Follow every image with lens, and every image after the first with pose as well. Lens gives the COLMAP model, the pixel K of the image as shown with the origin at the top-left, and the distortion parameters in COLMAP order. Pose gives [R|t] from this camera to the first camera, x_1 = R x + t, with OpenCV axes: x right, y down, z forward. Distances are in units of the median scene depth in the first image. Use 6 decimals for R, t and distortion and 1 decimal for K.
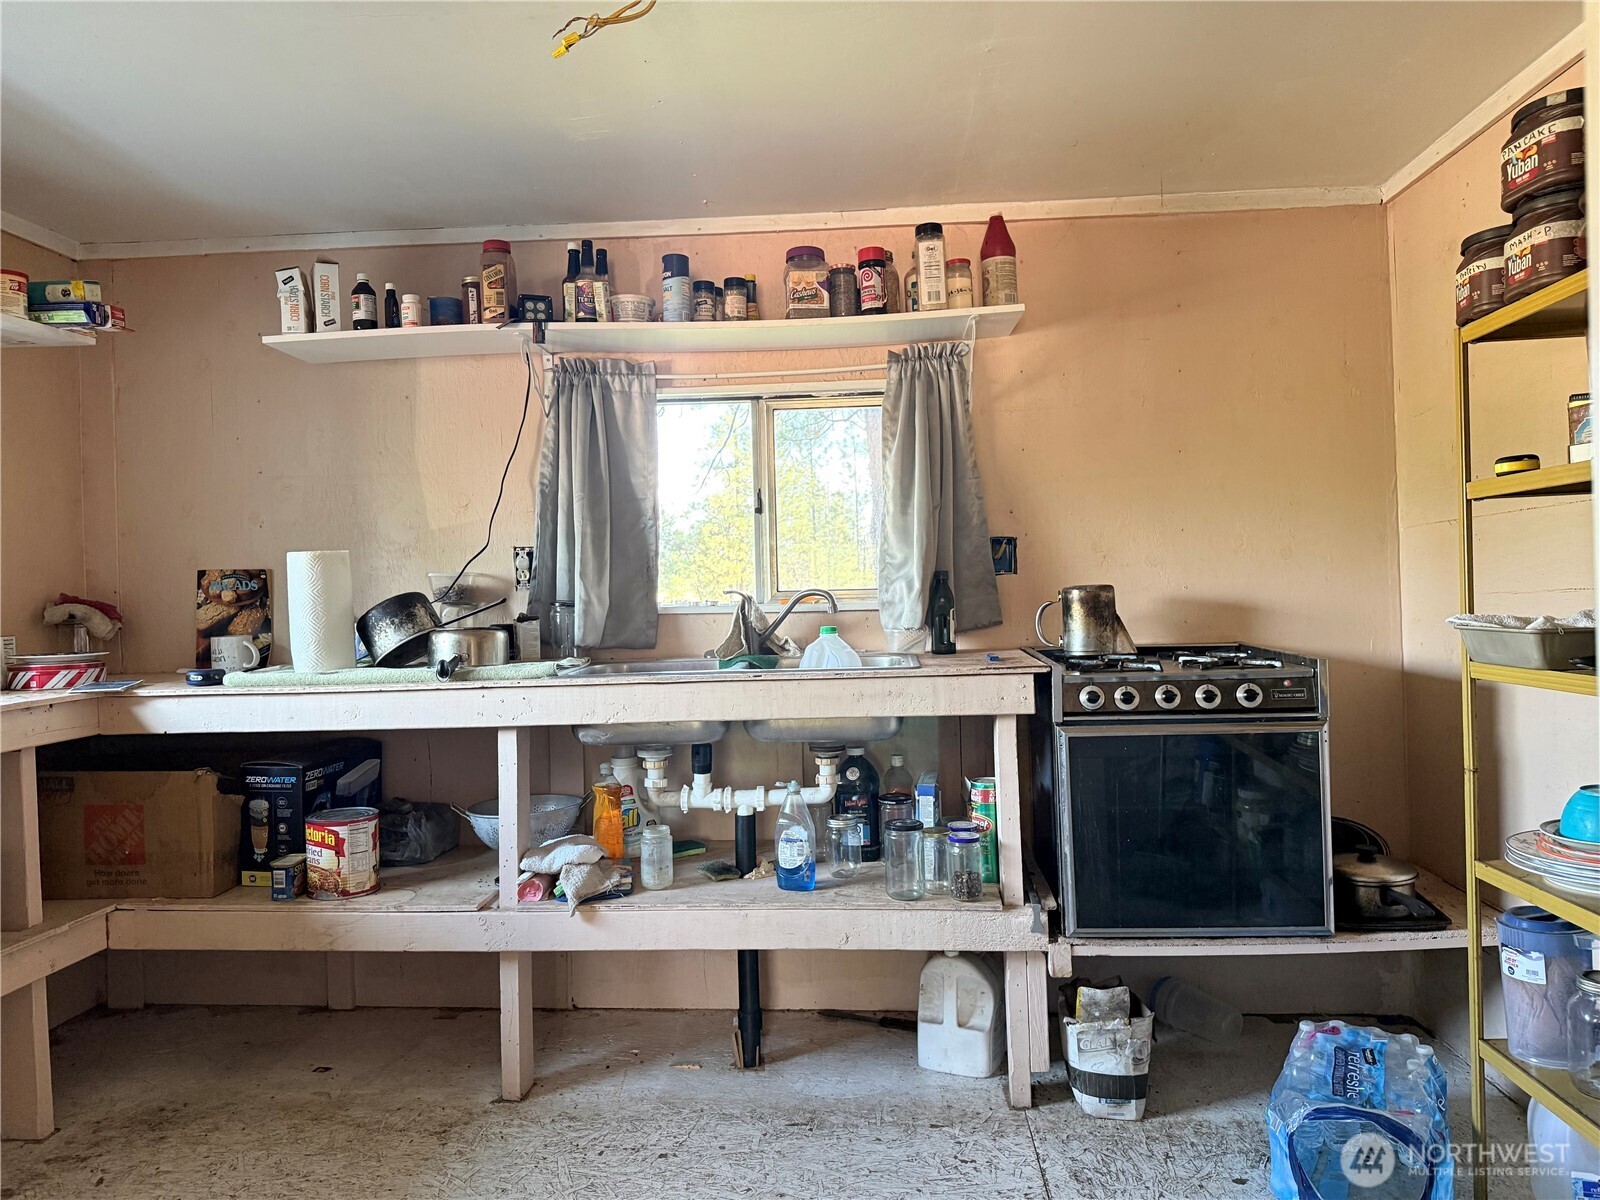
lens RADIAL K [[1123.2, 0, 807.2], [0, 1123.2, 594.7], [0, 0, 1]] dist [0.066698, -0.080154]
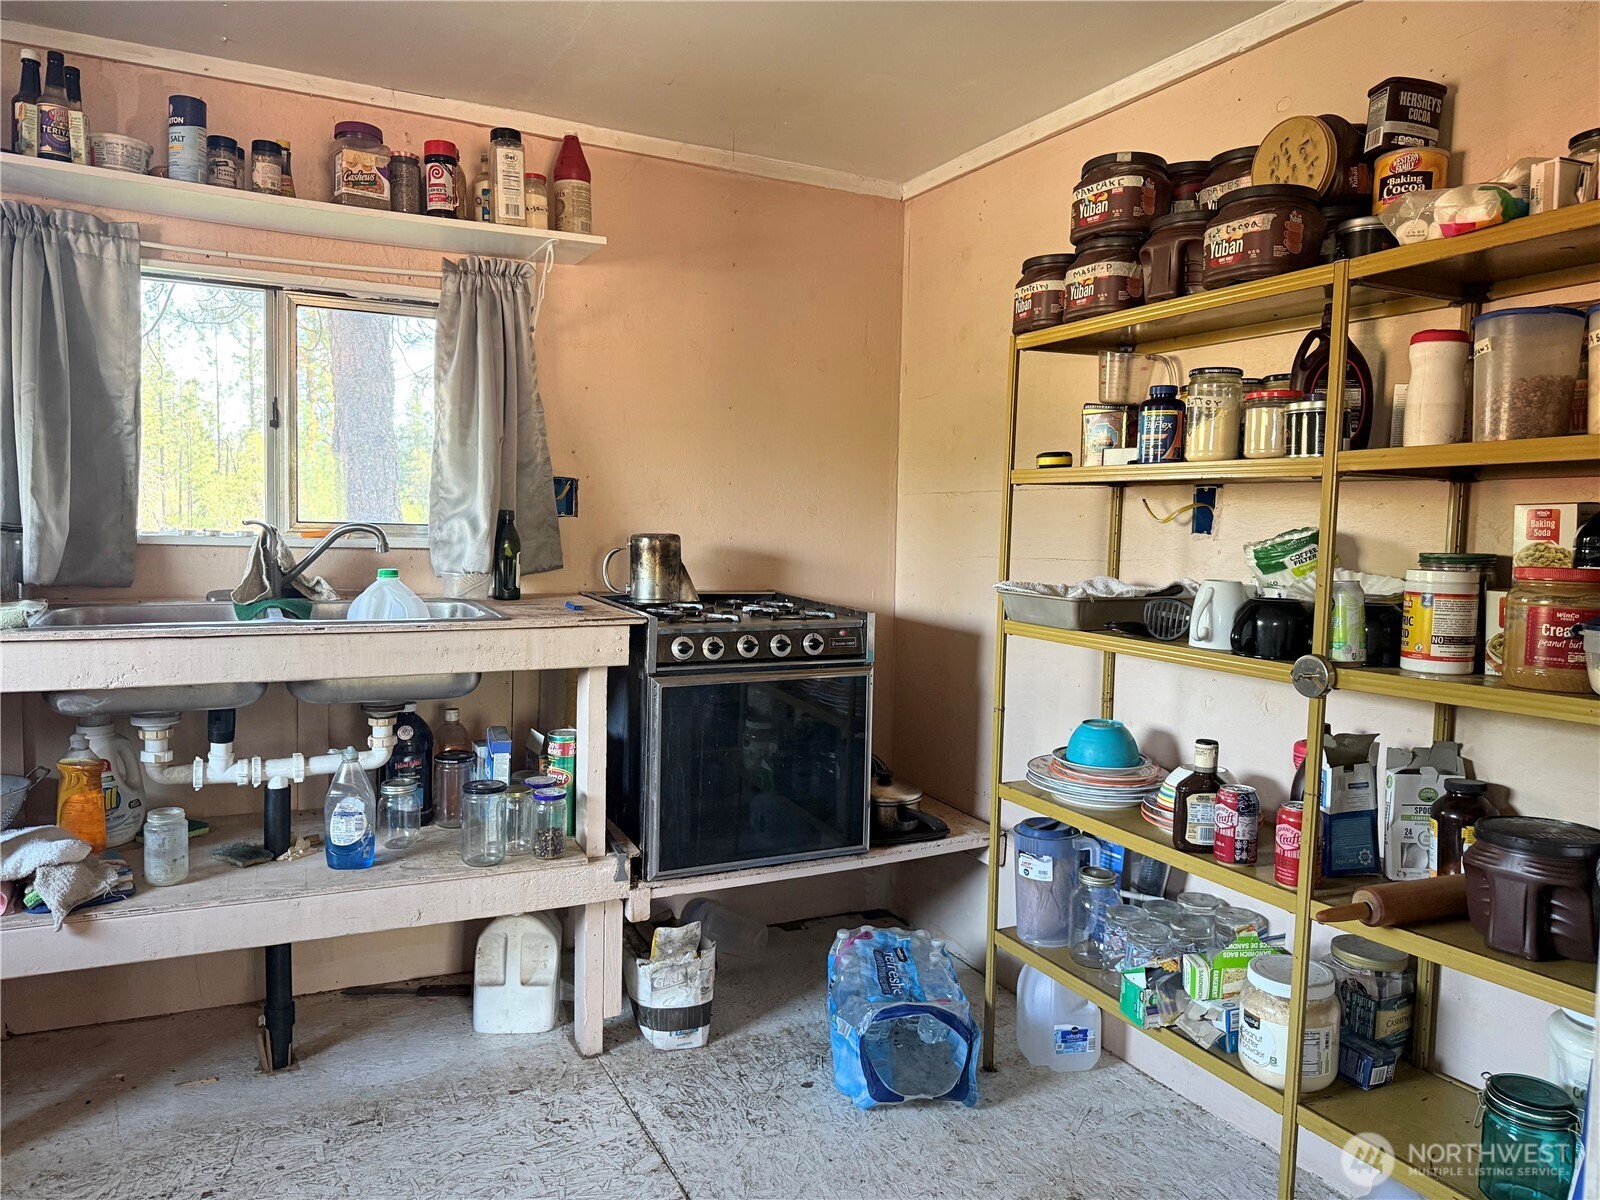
lens RADIAL K [[1123.2, 0, 802.8], [0, 1123.2, 593.4], [0, 0, 1]] dist [0.066698, -0.080154]
pose [[0.864811, 0.013527, 0.501916, -0.146889], [-0.048794, 0.997170, 0.057199, -0.019404], [-0.499721, -0.073956, 0.863023, 0.067278]]
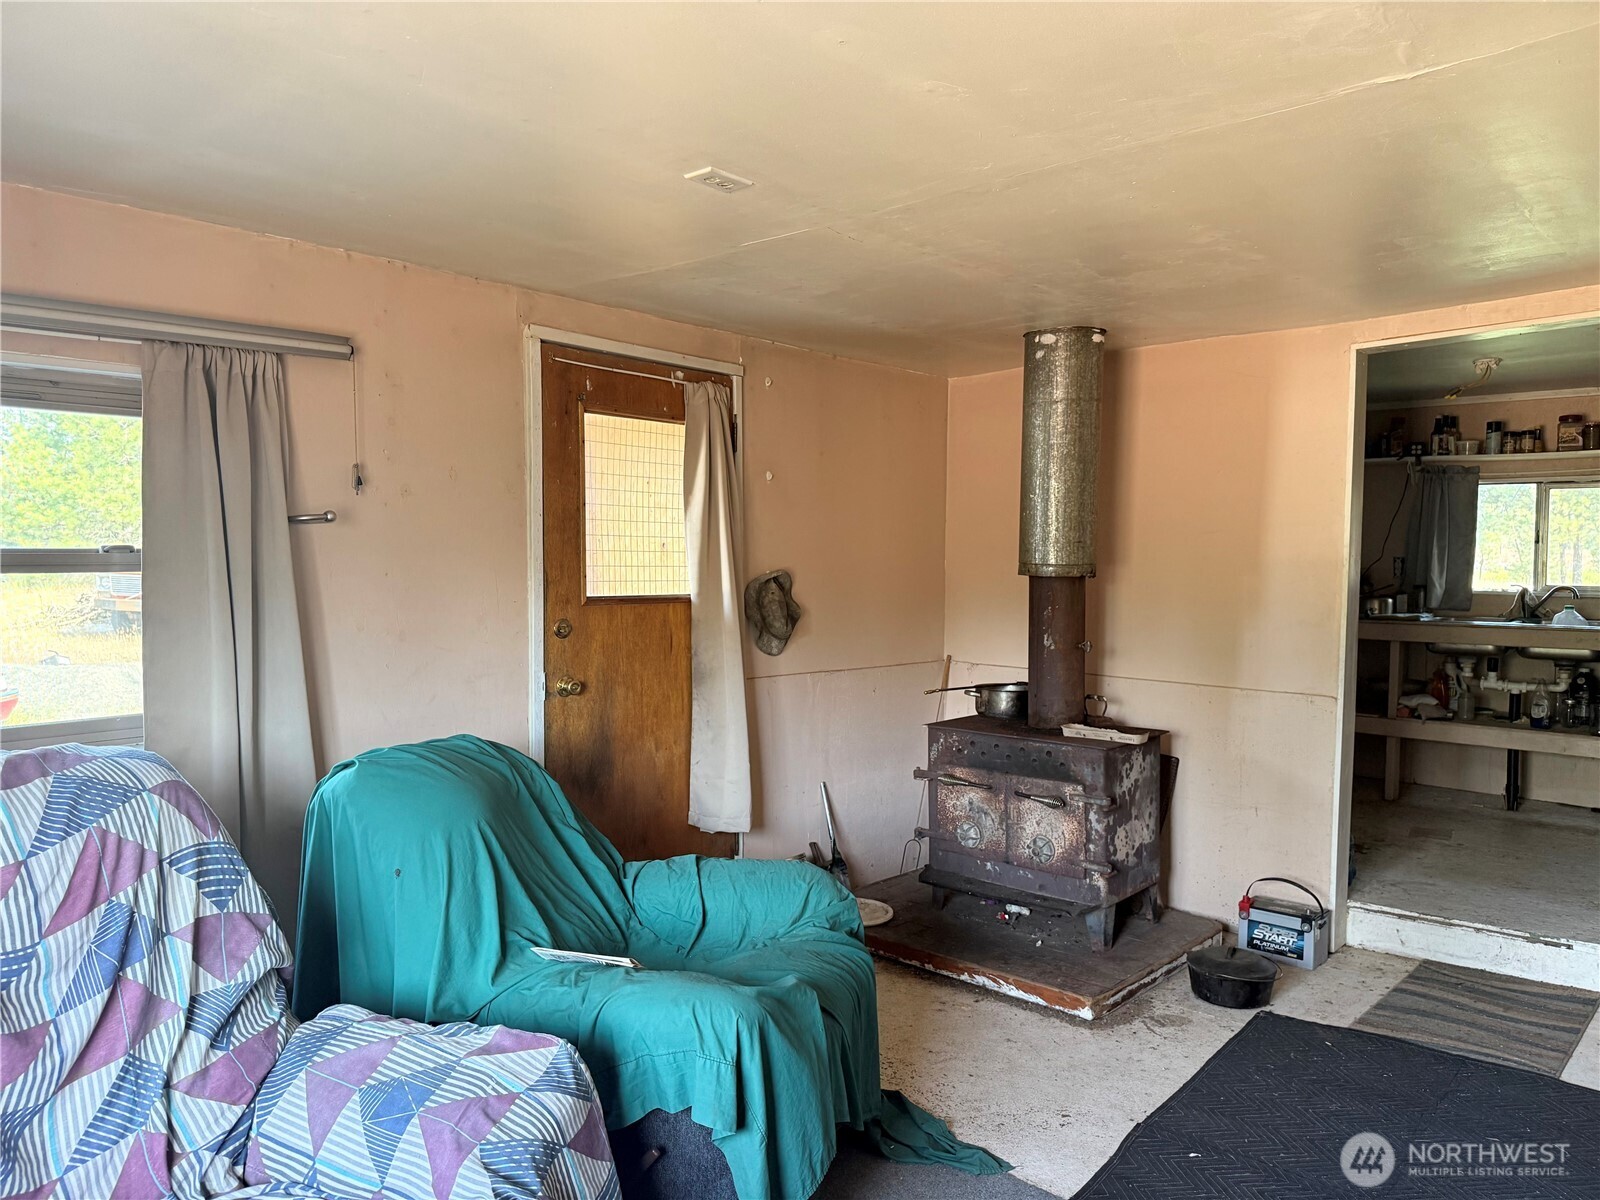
lens RADIAL K [[1123.2, 0, 808.2], [0, 1123.2, 600.5], [0, 0, 1]] dist [0.066698, -0.080154]
pose [[0.793078, 0.058897, -0.606265, 0.176974], [-0.027858, 0.997780, 0.060489, -0.068592], [0.608482, -0.031083, 0.792959, -1.488147]]
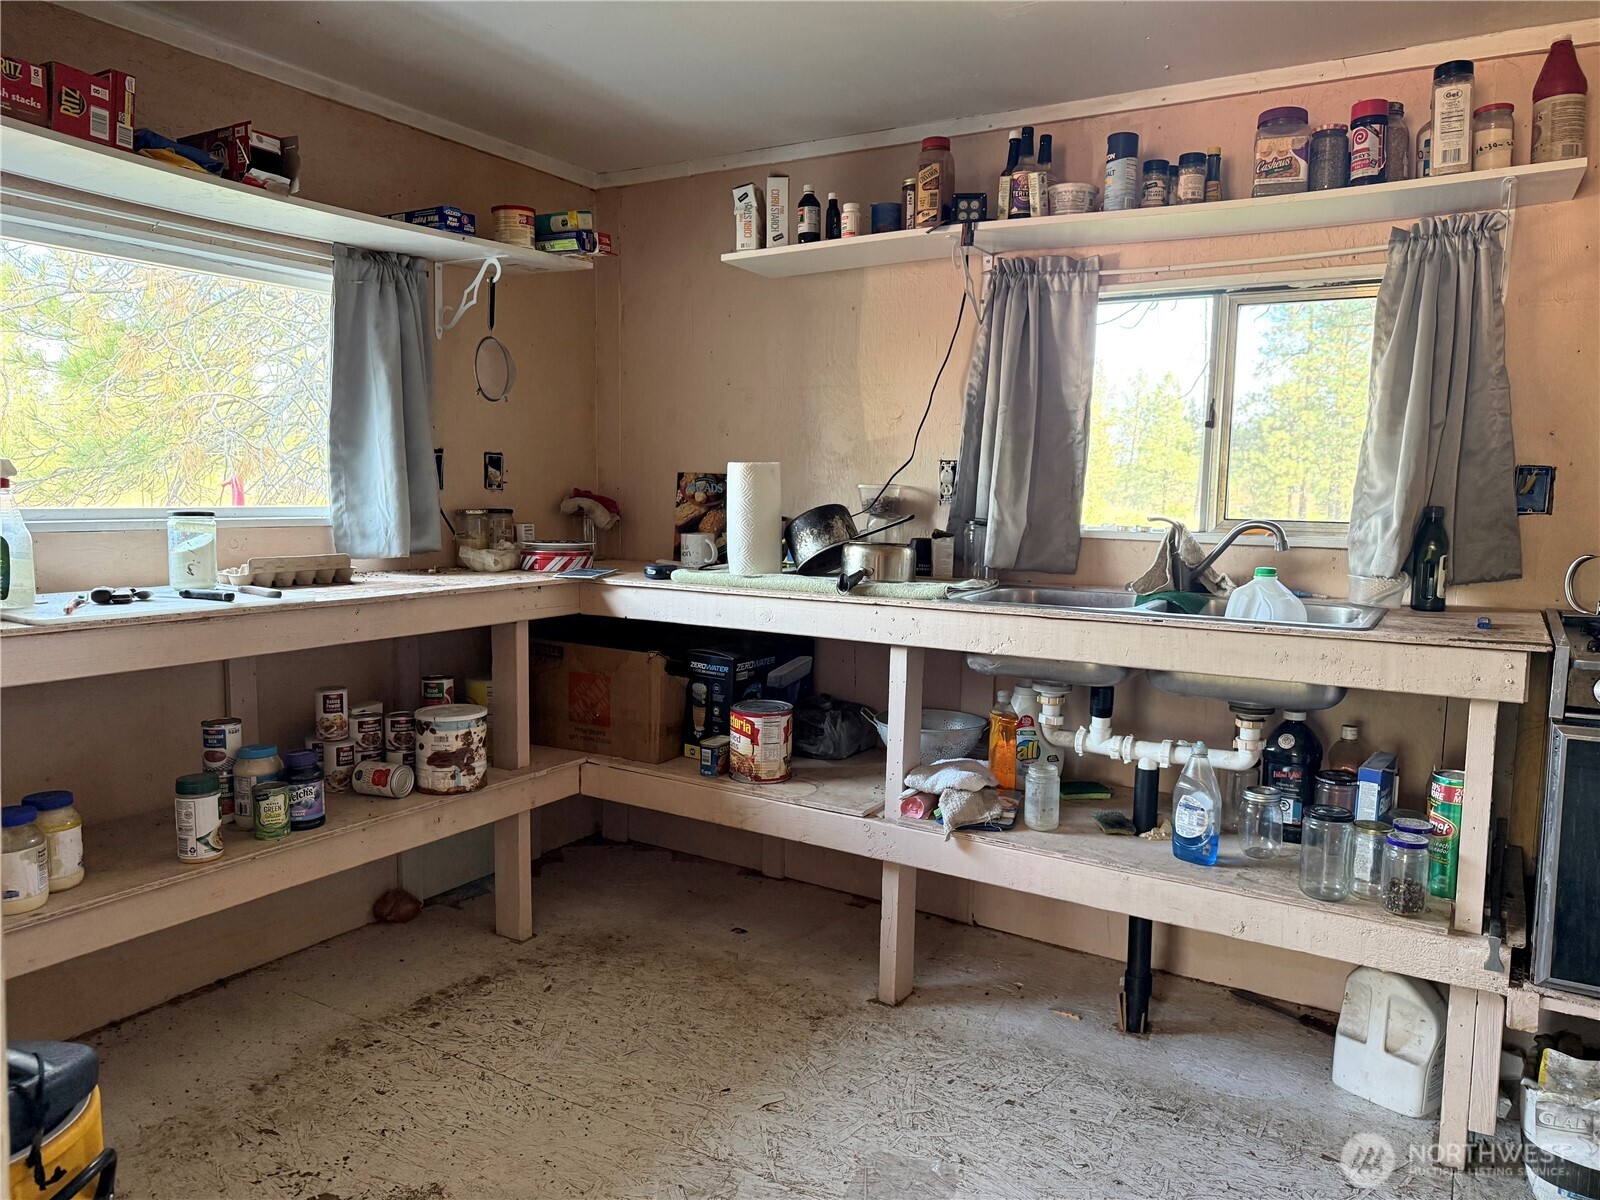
lens RADIAL K [[1123.2, 0, 809.3], [0, 1123.2, 596.9], [0, 0, 1]] dist [0.066698, -0.080154]
pose [[0.890501, 0.087327, -0.446523, 0.097670], [-0.044071, 0.993349, 0.106378, -0.025986], [0.452842, -0.075051, 0.888426, 0.078102]]
